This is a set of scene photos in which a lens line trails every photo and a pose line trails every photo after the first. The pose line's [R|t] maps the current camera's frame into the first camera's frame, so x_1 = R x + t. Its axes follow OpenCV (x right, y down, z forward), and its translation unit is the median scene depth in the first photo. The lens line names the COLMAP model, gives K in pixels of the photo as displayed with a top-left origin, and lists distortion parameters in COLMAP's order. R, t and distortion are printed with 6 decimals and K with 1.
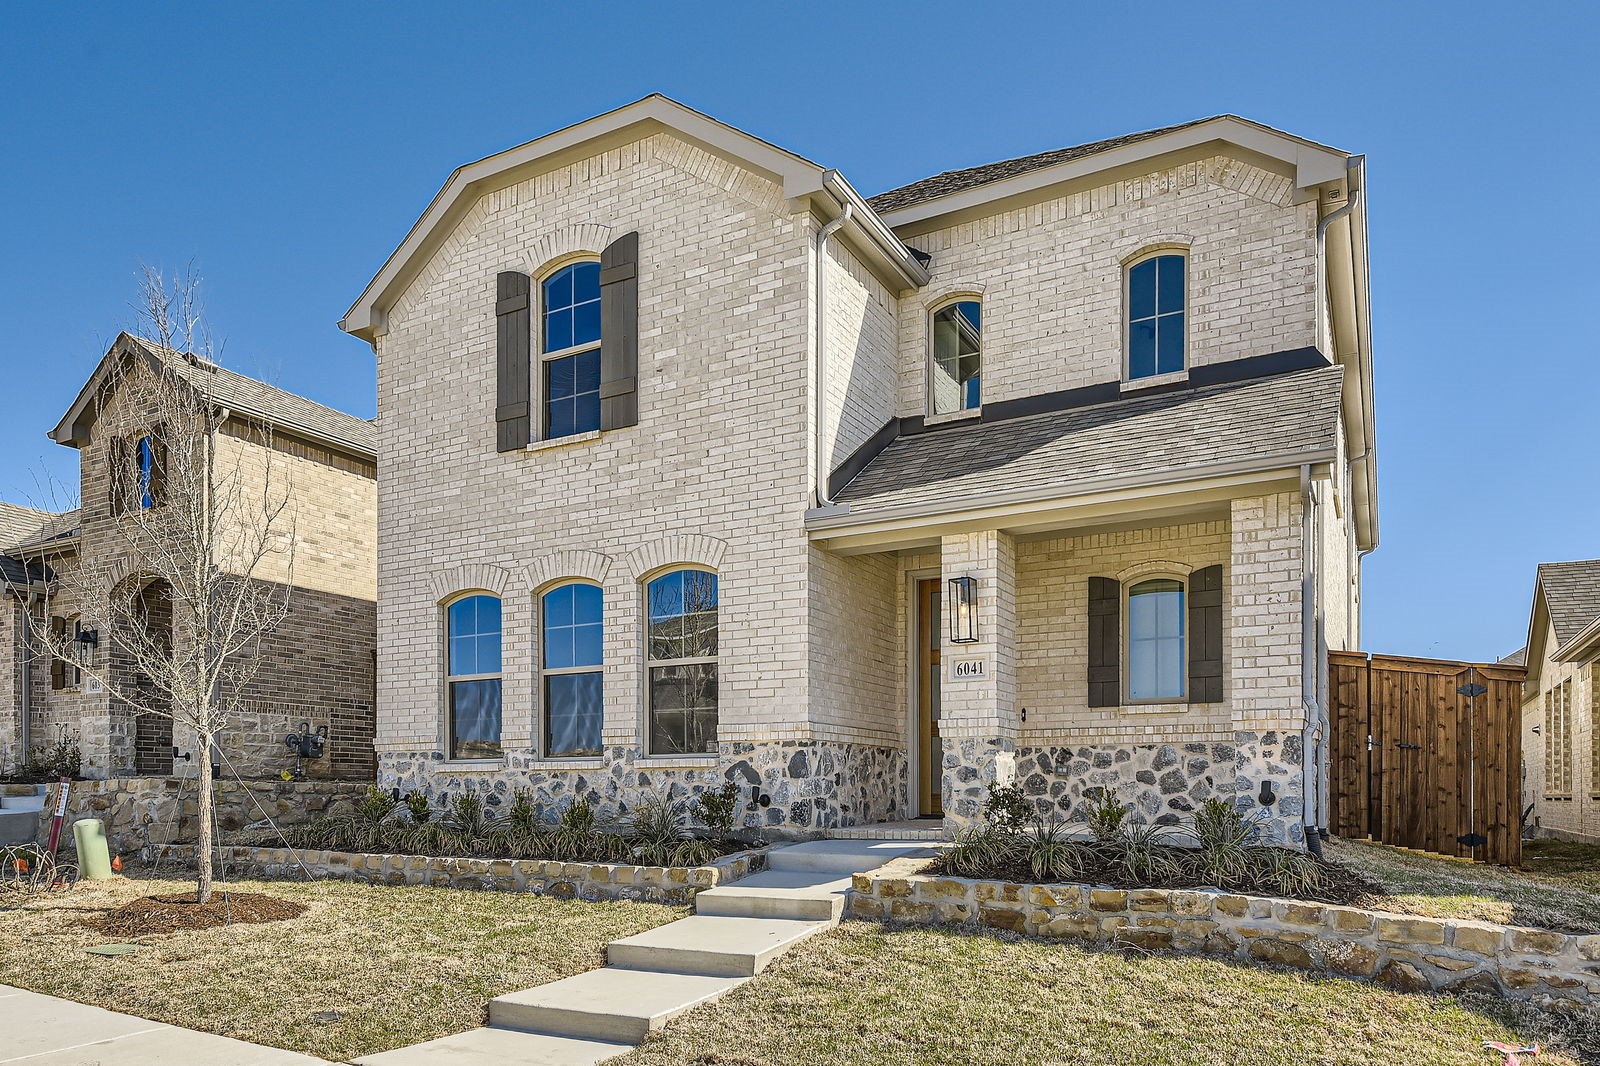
lens RADIAL K [[1021.4, 0, 799.8], [0, 1021.4, 532.2], [0, 0, 1]] dist [0.001168, 0.002707]
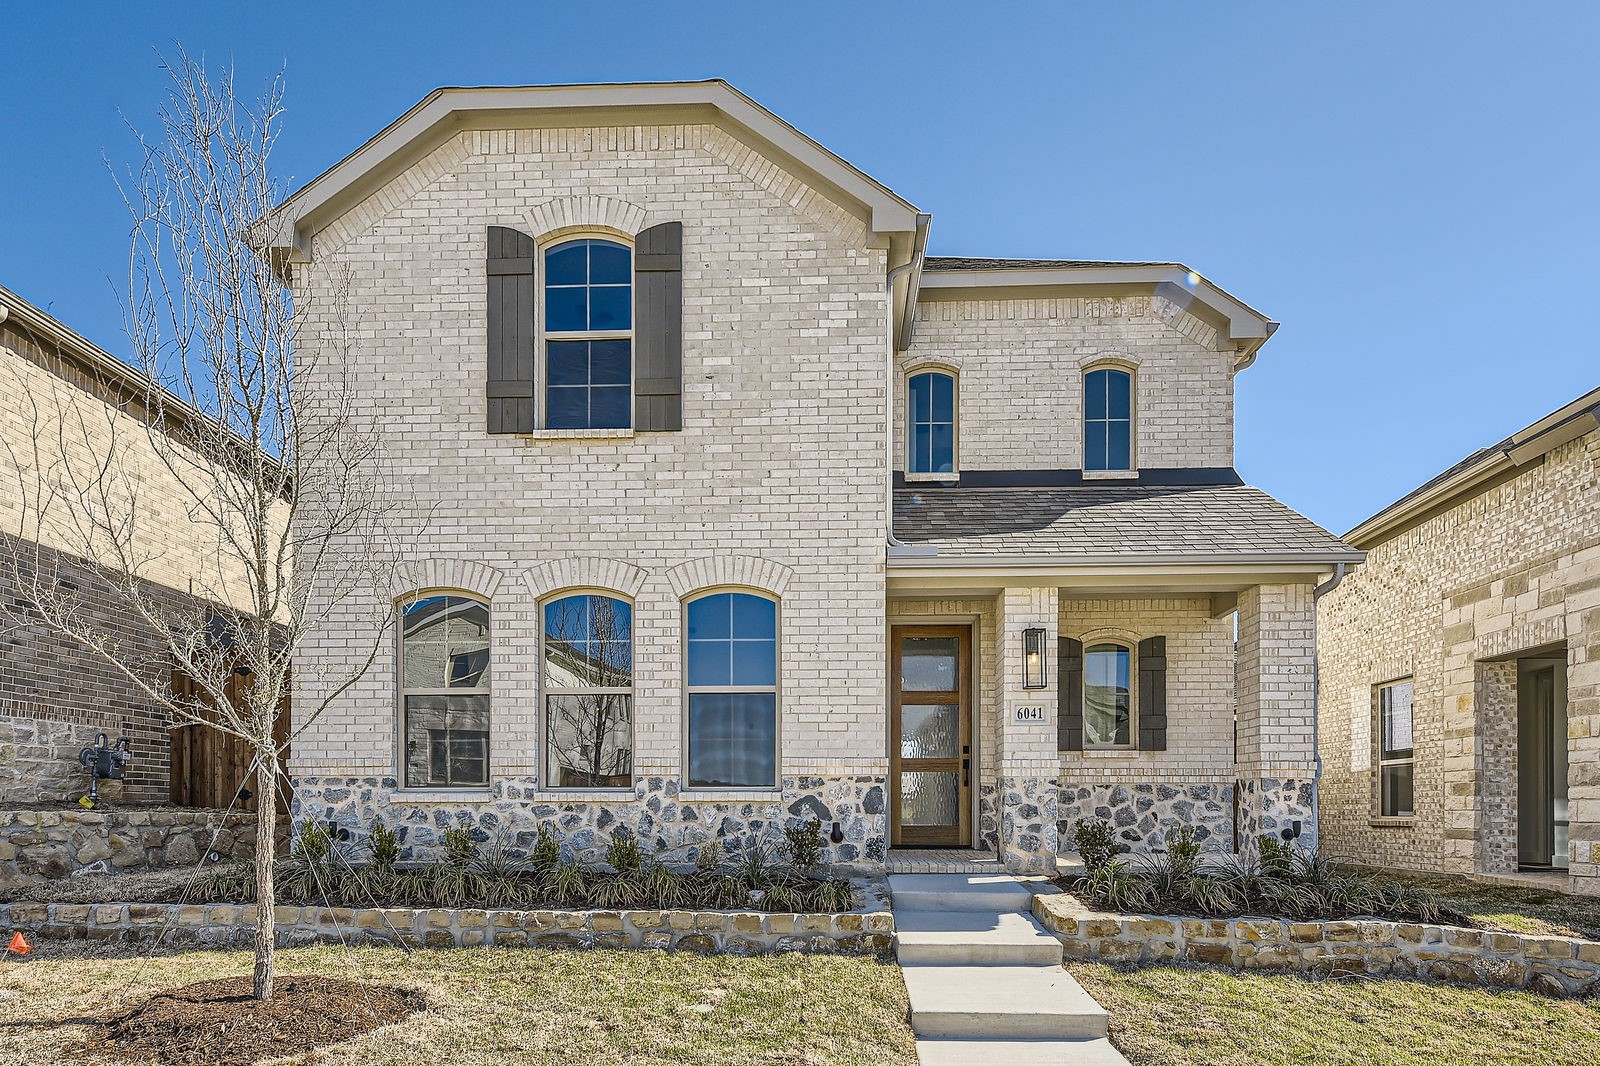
lens RADIAL K [[875.5, 0, 798.9], [0, 875.5, 613.3], [0, 0, 1]] dist [0.008215, -0.001405]
pose [[0.903219, 0.096458, 0.418199, -0.393846], [-0.109847, 0.993916, 0.007997, 0.042434], [-0.414884, -0.053161, 0.908320, 0.236600]]
